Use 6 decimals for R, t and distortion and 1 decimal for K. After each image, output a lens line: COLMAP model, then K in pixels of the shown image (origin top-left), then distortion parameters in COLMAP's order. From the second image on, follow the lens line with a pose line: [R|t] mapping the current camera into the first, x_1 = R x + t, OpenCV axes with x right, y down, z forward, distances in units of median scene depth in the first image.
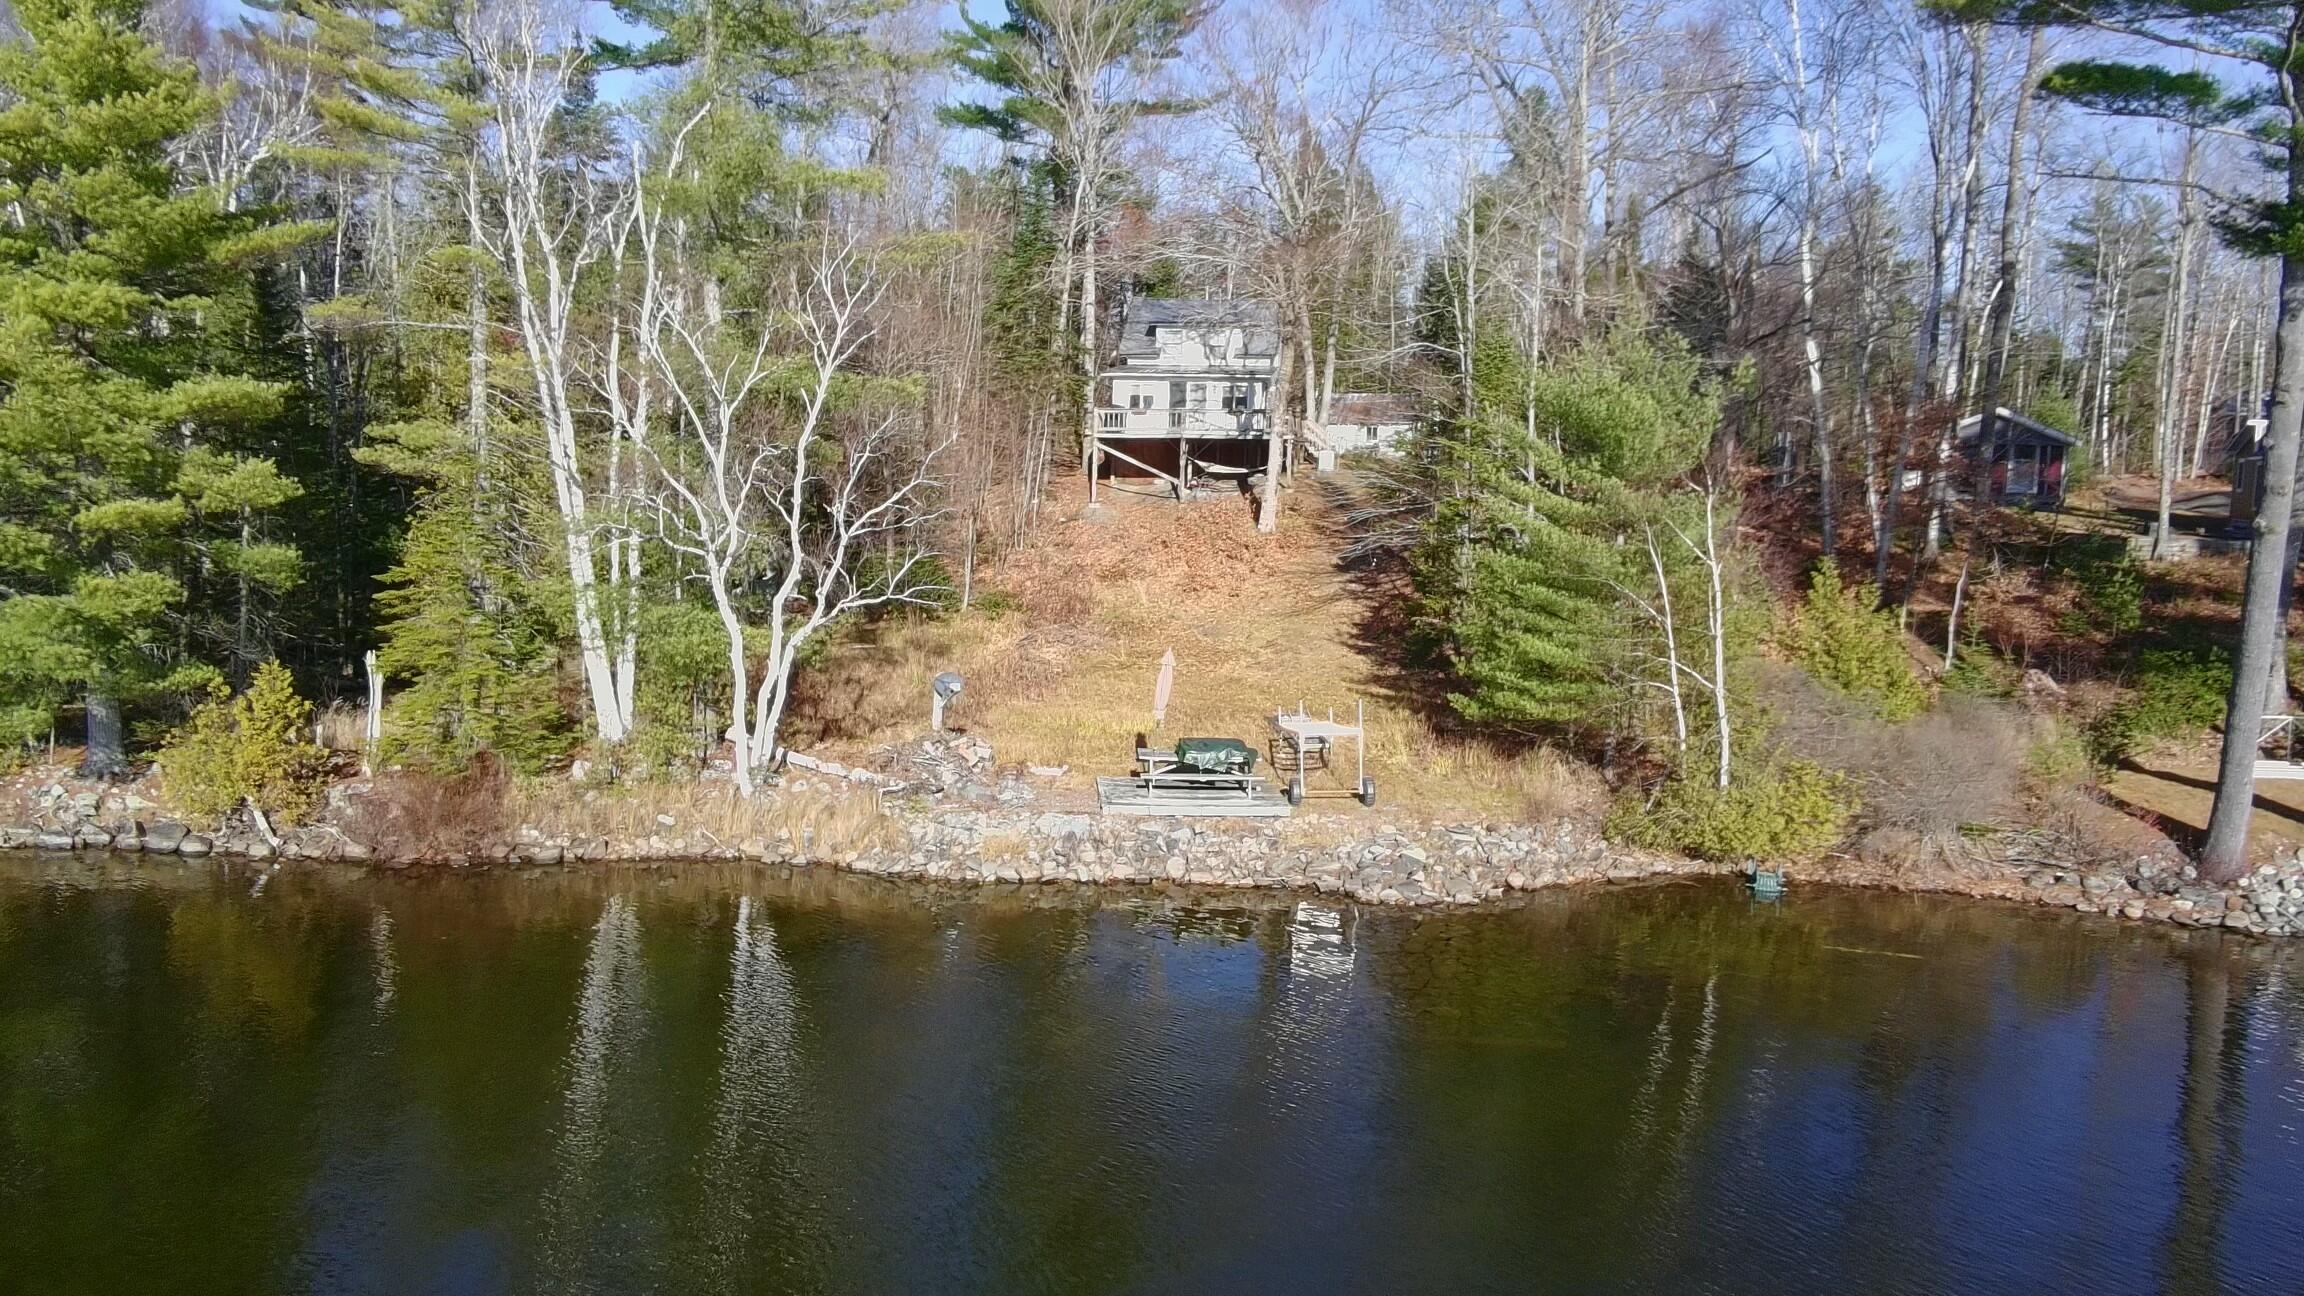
lens RADIAL K [[1416.1, 0, 1140.1], [0, 1416.1, 605.0], [0, 0, 1]] dist [0.047639, -0.083574]
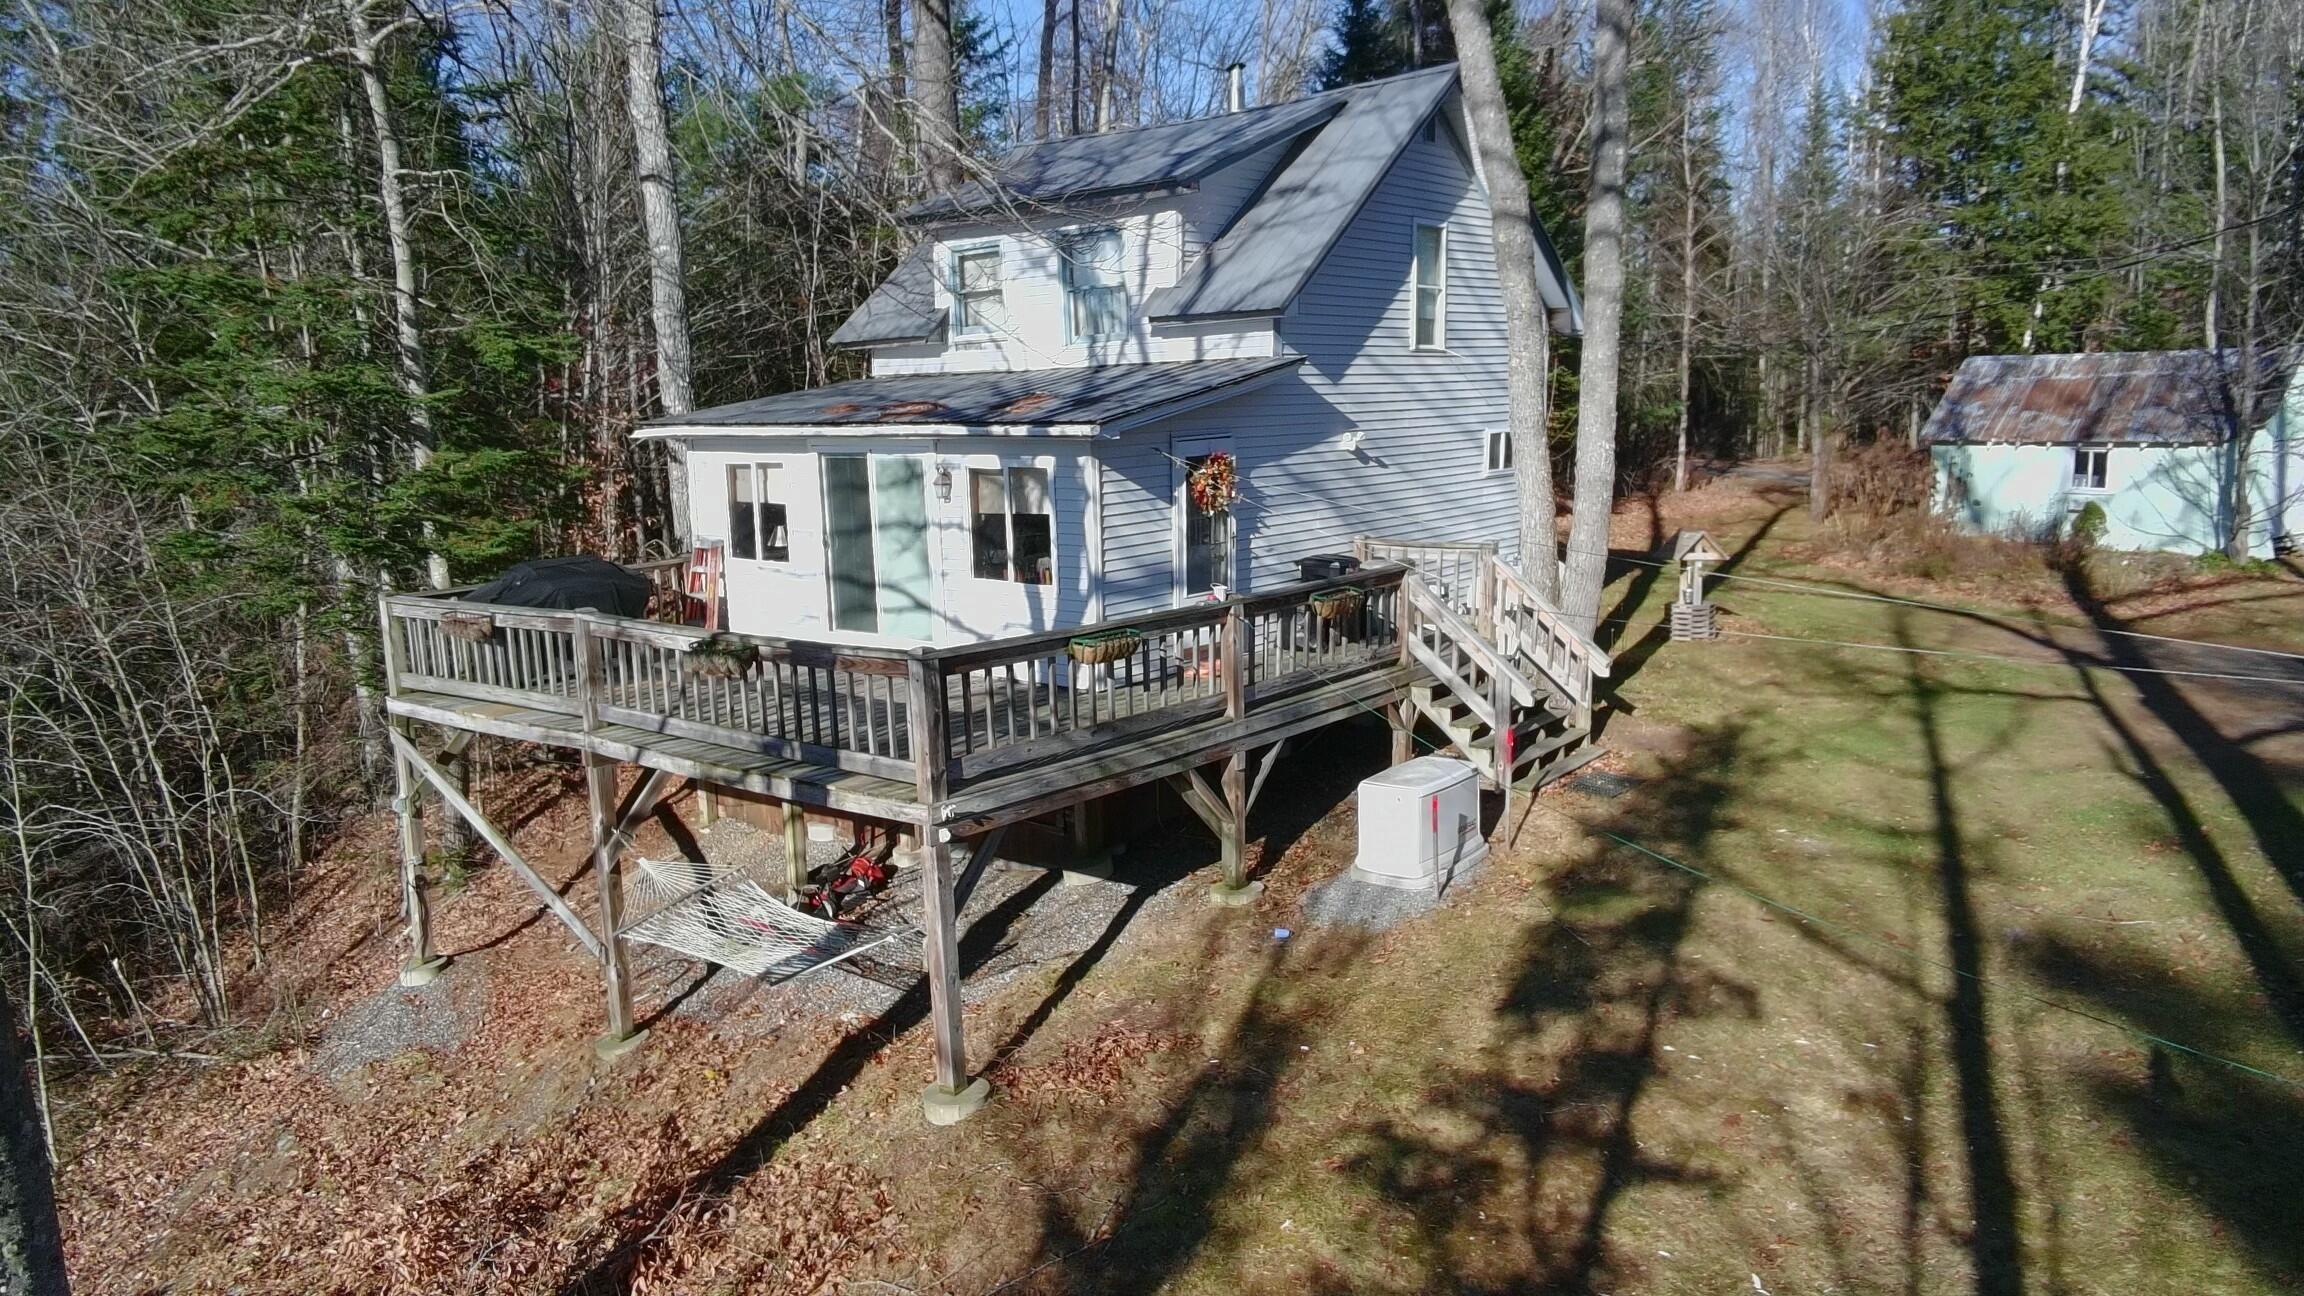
lens RADIAL K [[1416.1, 0, 1140.1], [0, 1416.1, 605.0], [0, 0, 1]] dist [0.047639, -0.083574]
pose [[0.867024, 0.040023, -0.496657, 0.413350], [-0.020119, 0.998768, 0.045364, -0.300049], [0.497860, -0.029339, 0.866761, 1.693230]]
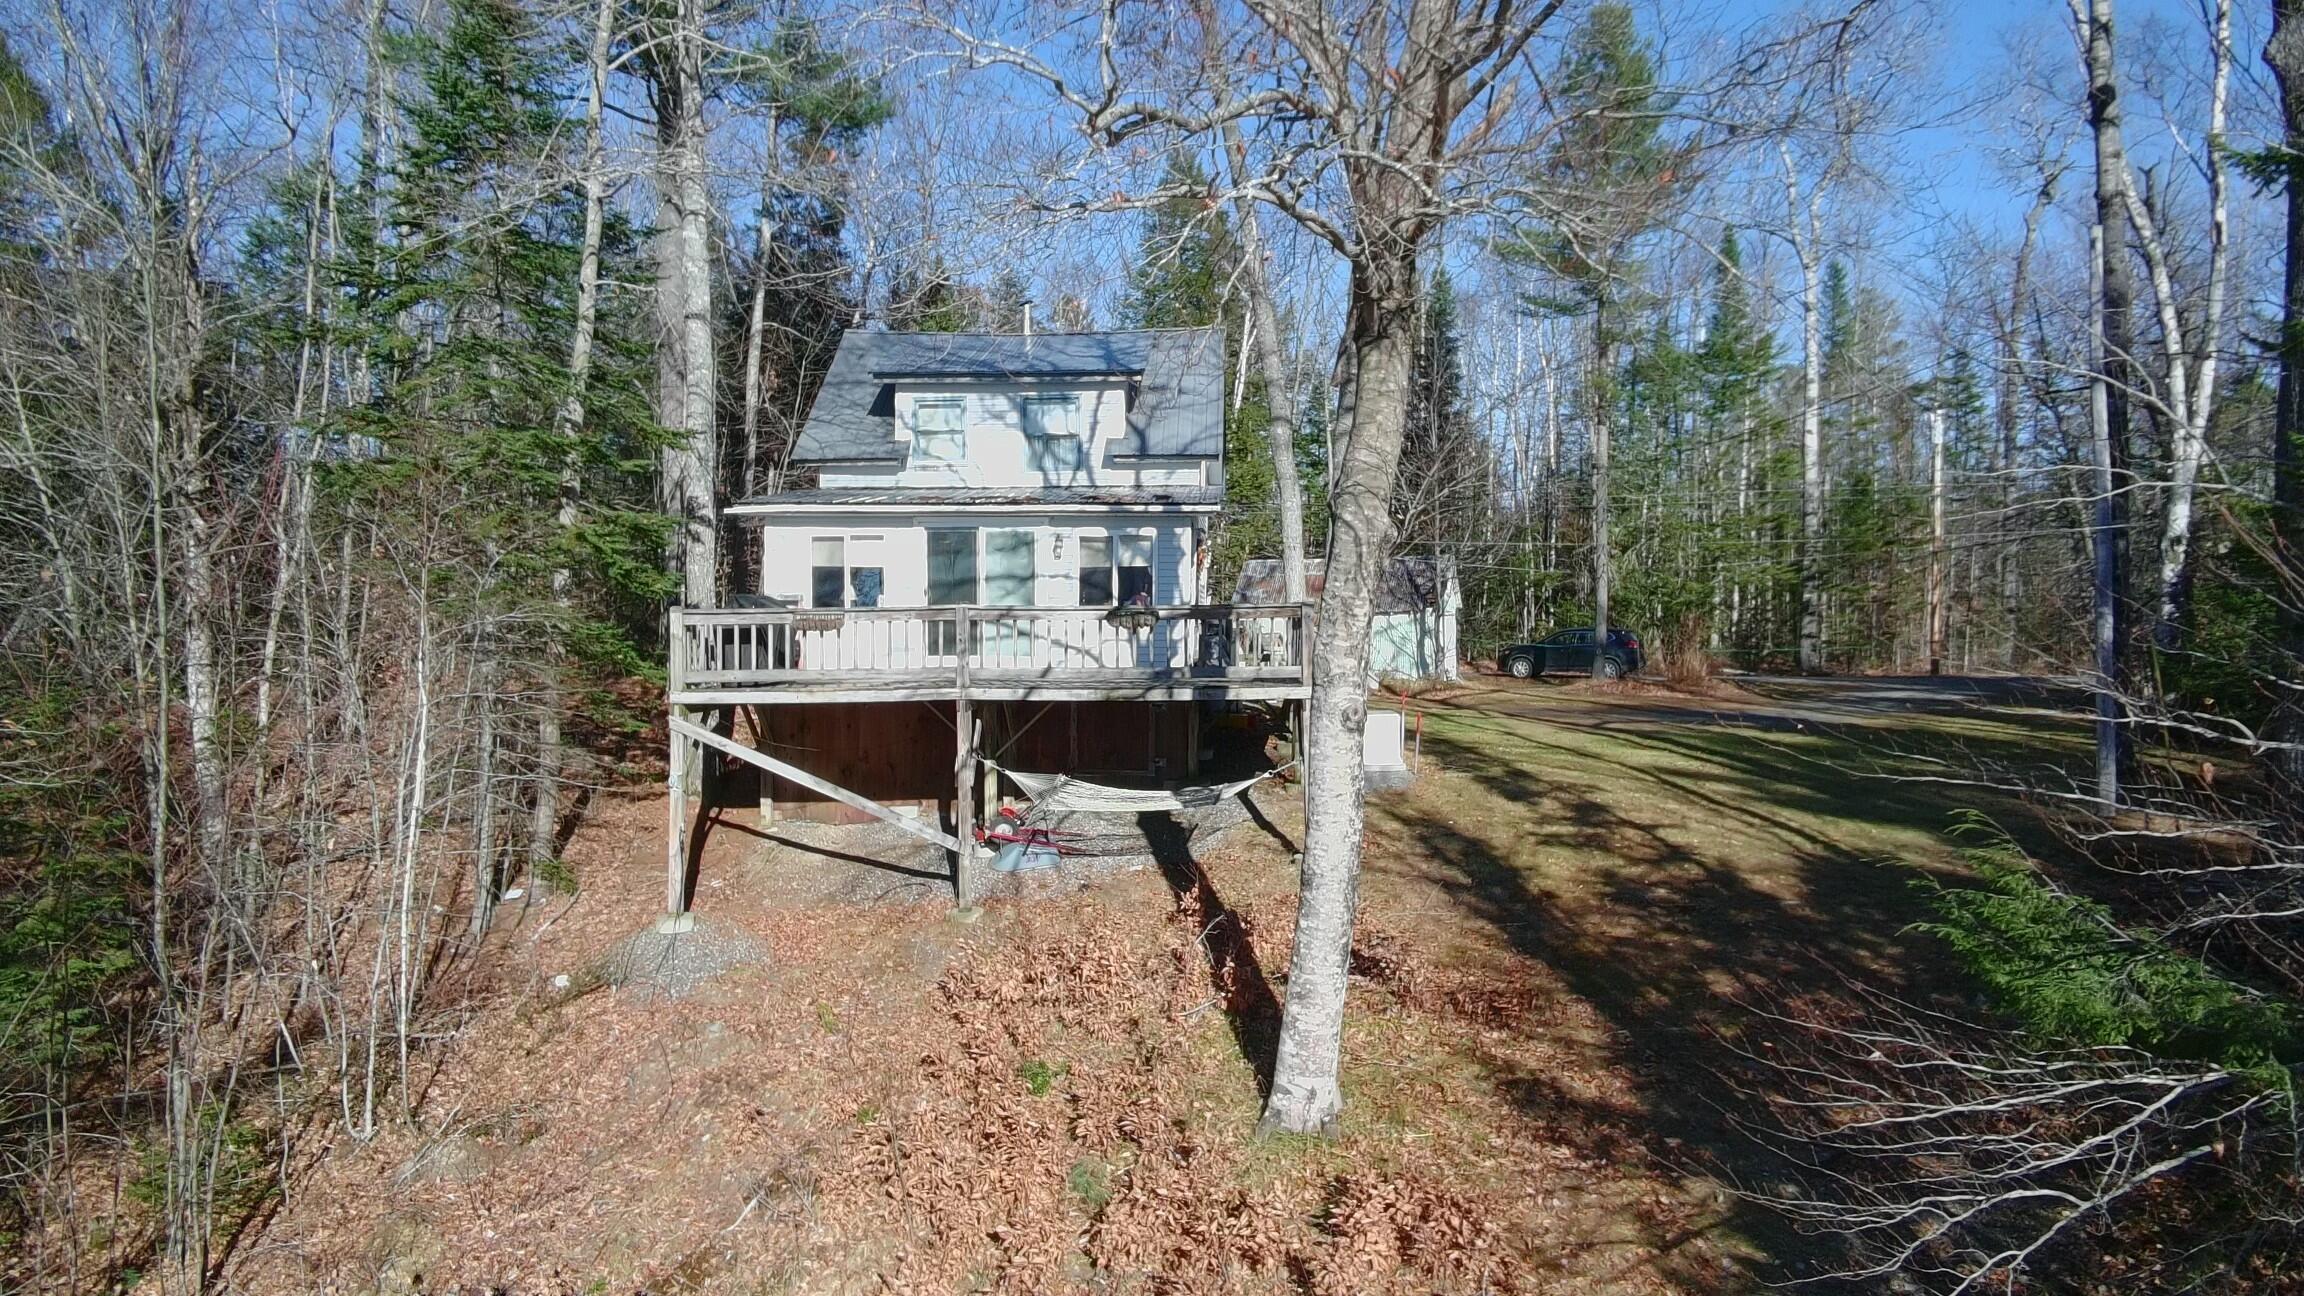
lens RADIAL K [[1416.1, 0, 1140.1], [0, 1416.1, 605.0], [0, 0, 1]] dist [0.047639, -0.083574]
pose [[0.990862, -0.008024, 0.134639, 0.053169], [0.025179, 0.991685, -0.126199, -0.196162], [-0.132507, 0.128435, 0.982826, 1.369991]]
